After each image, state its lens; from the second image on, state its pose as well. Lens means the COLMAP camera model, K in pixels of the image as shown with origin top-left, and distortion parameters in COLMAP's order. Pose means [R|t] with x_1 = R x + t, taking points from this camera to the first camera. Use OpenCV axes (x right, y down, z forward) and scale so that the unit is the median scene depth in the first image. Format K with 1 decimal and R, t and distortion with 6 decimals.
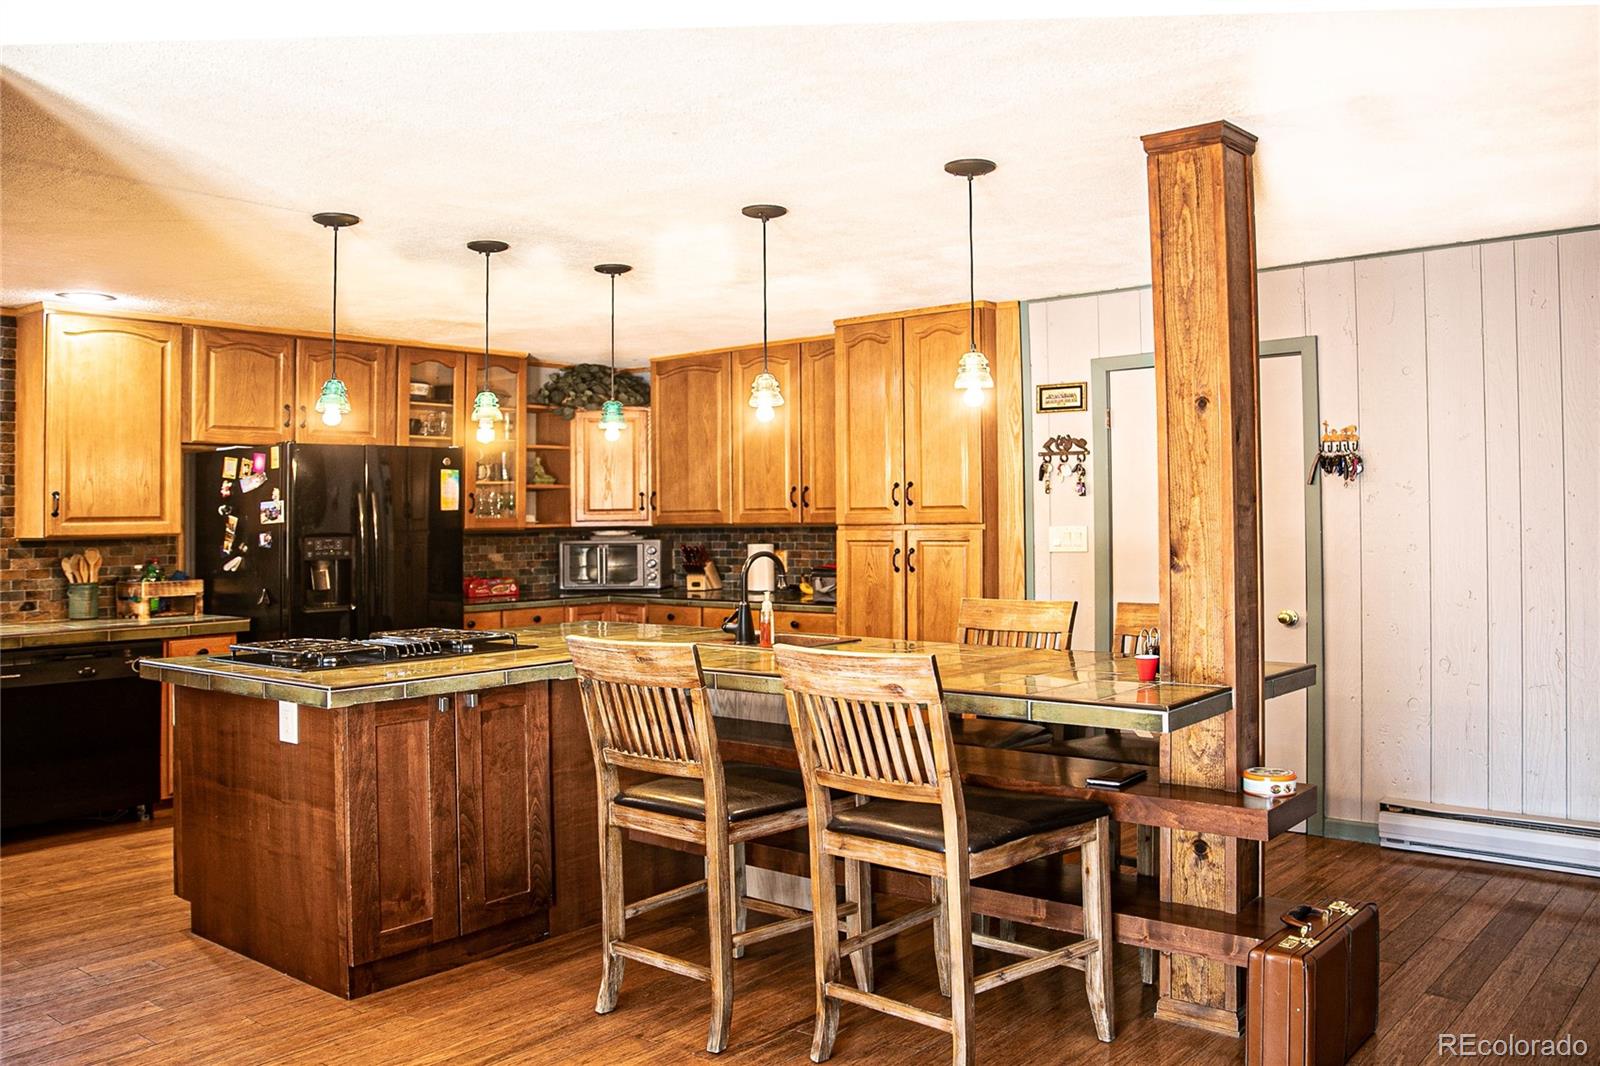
lens RADIAL K [[1274.6, 0, 714.3], [0, 1274.6, 452.9], [0, 0, 1]] dist [-0.043242, 0.003240]
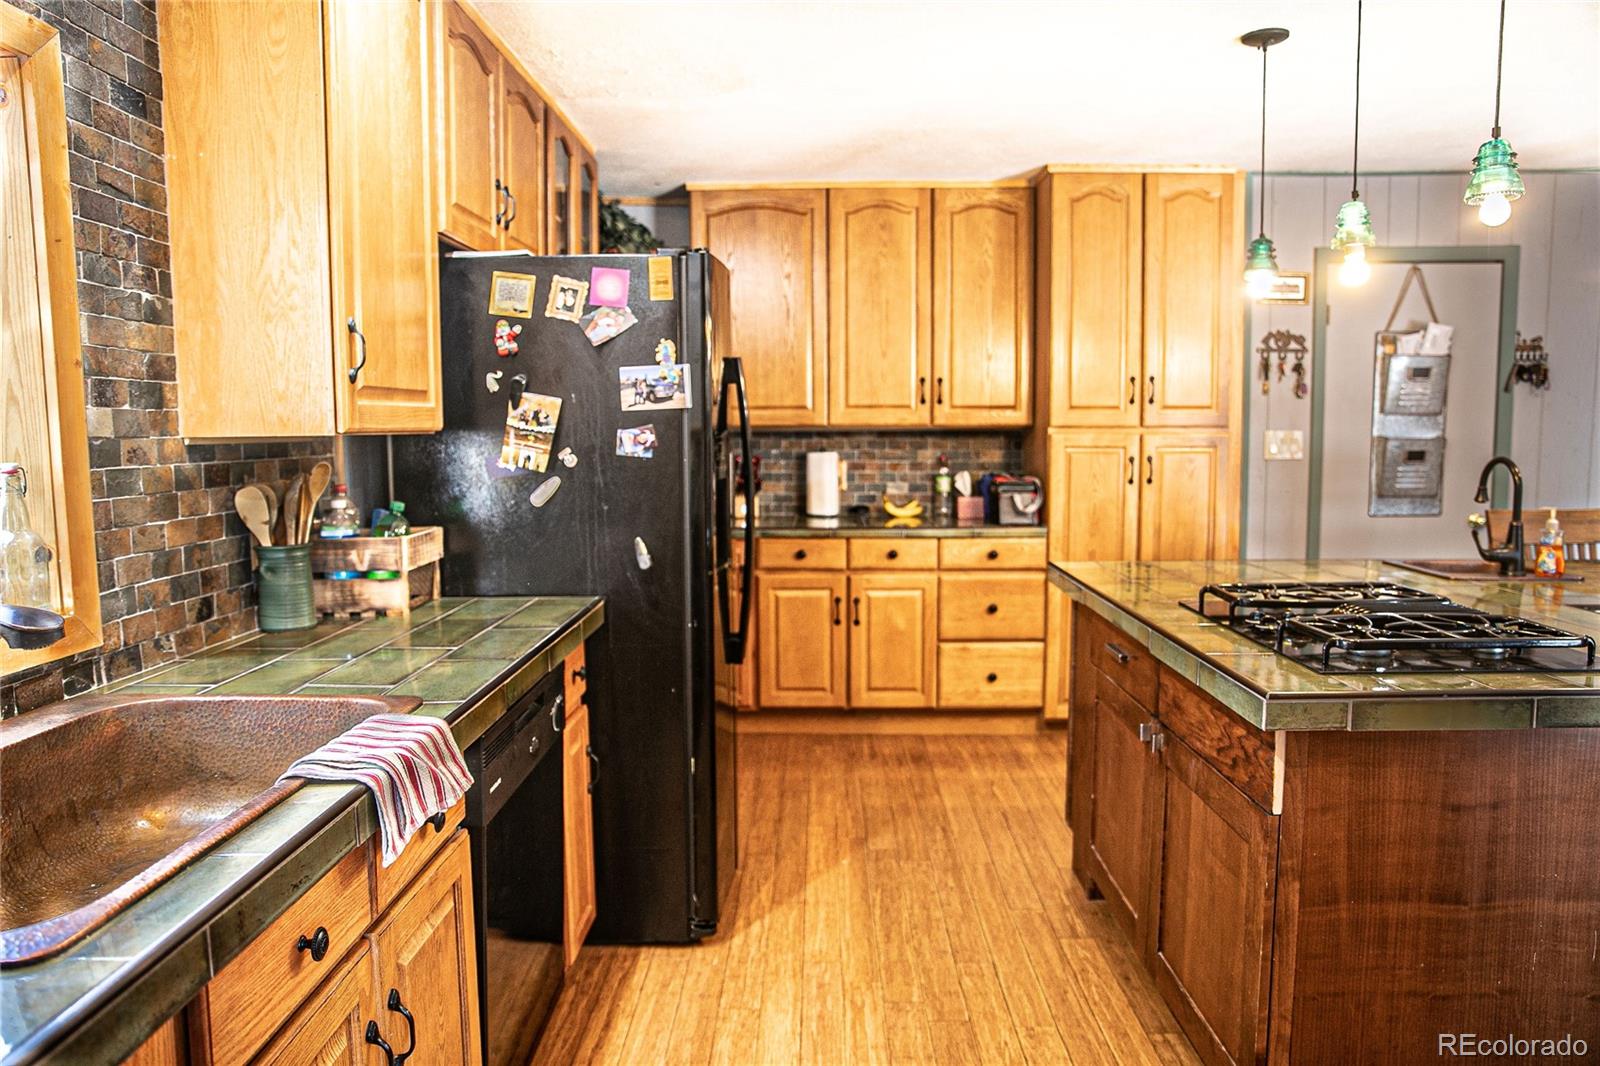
lens RADIAL K [[1336.0, 0, 800.0], [0, 1336.0, 533.0], [0, 0, 1]] dist [-0.046927, 0.000182]
pose [[0.750179, -0.041702, 0.659918, -0.651164], [-0.040922, 0.993168, 0.109280, 0.043012], [-0.659967, -0.108984, 0.743348, 0.545329]]
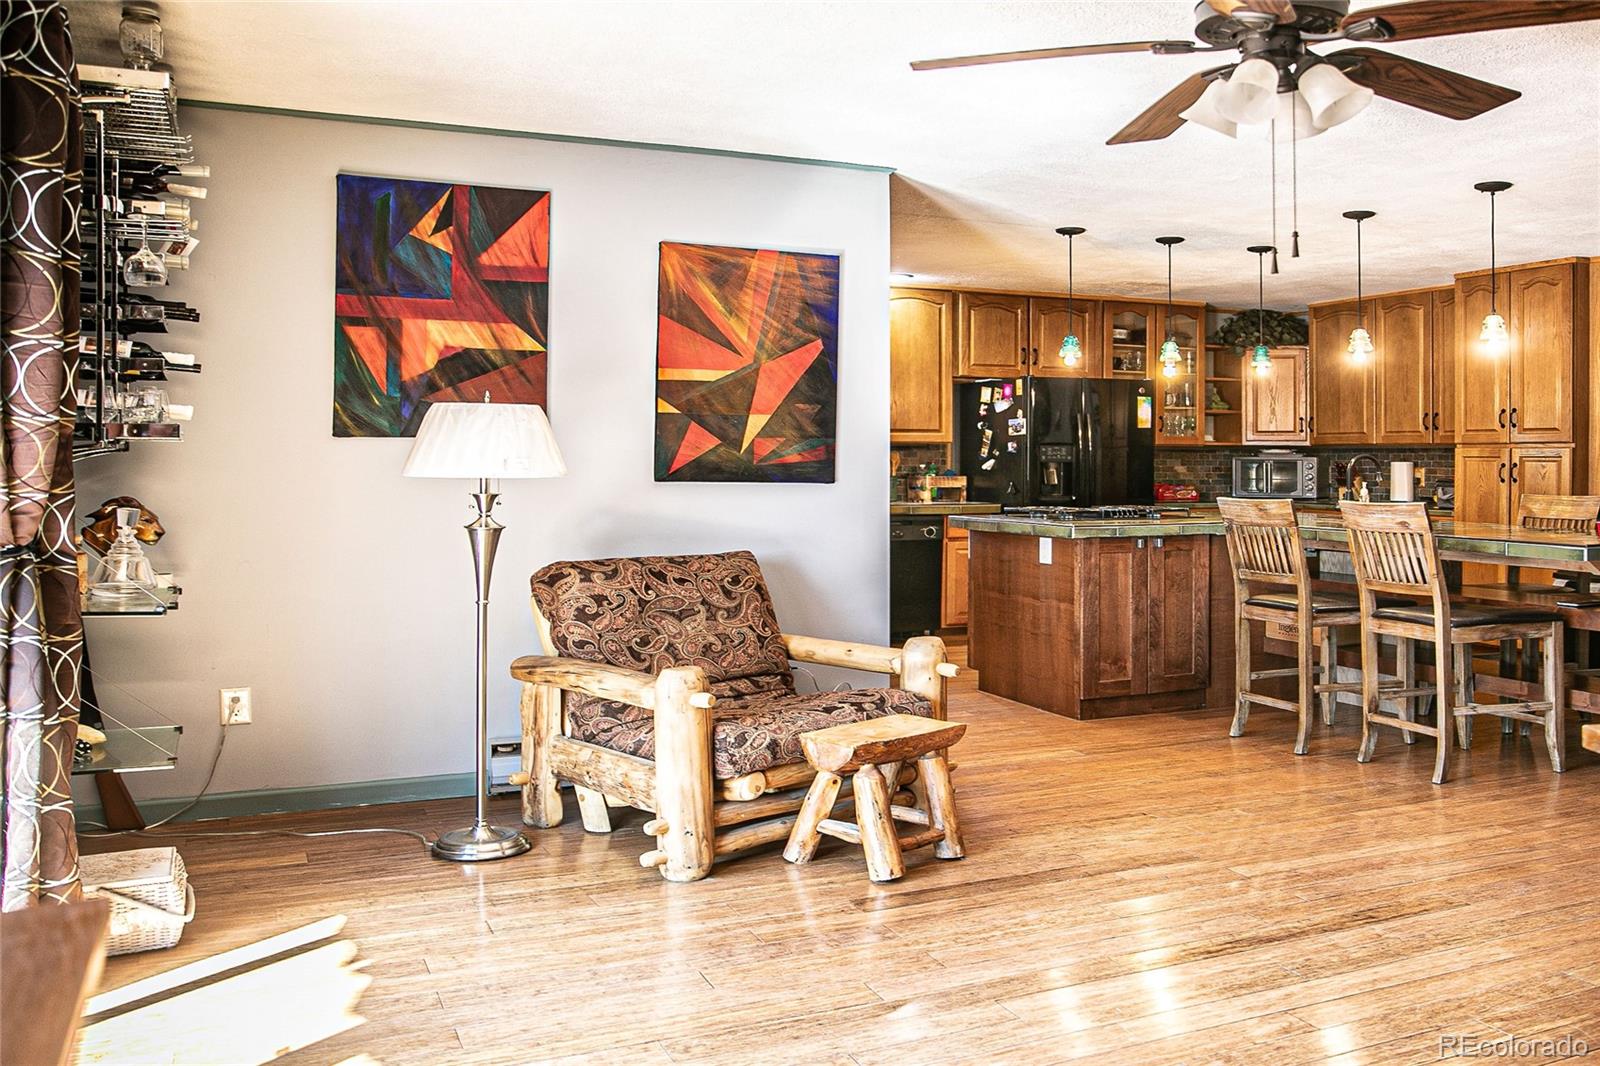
lens RADIAL K [[1420.8, 0, 799.7], [0, 1420.8, 450.9], [0, 0, 1]] dist [-0.260746, 0.206505]
pose [[0.903394, 0.014202, -0.428575, 0.094688], [0.005861, 0.998949, 0.045458, 0.001633], [0.428770, -0.043578, 0.902362, -0.480270]]
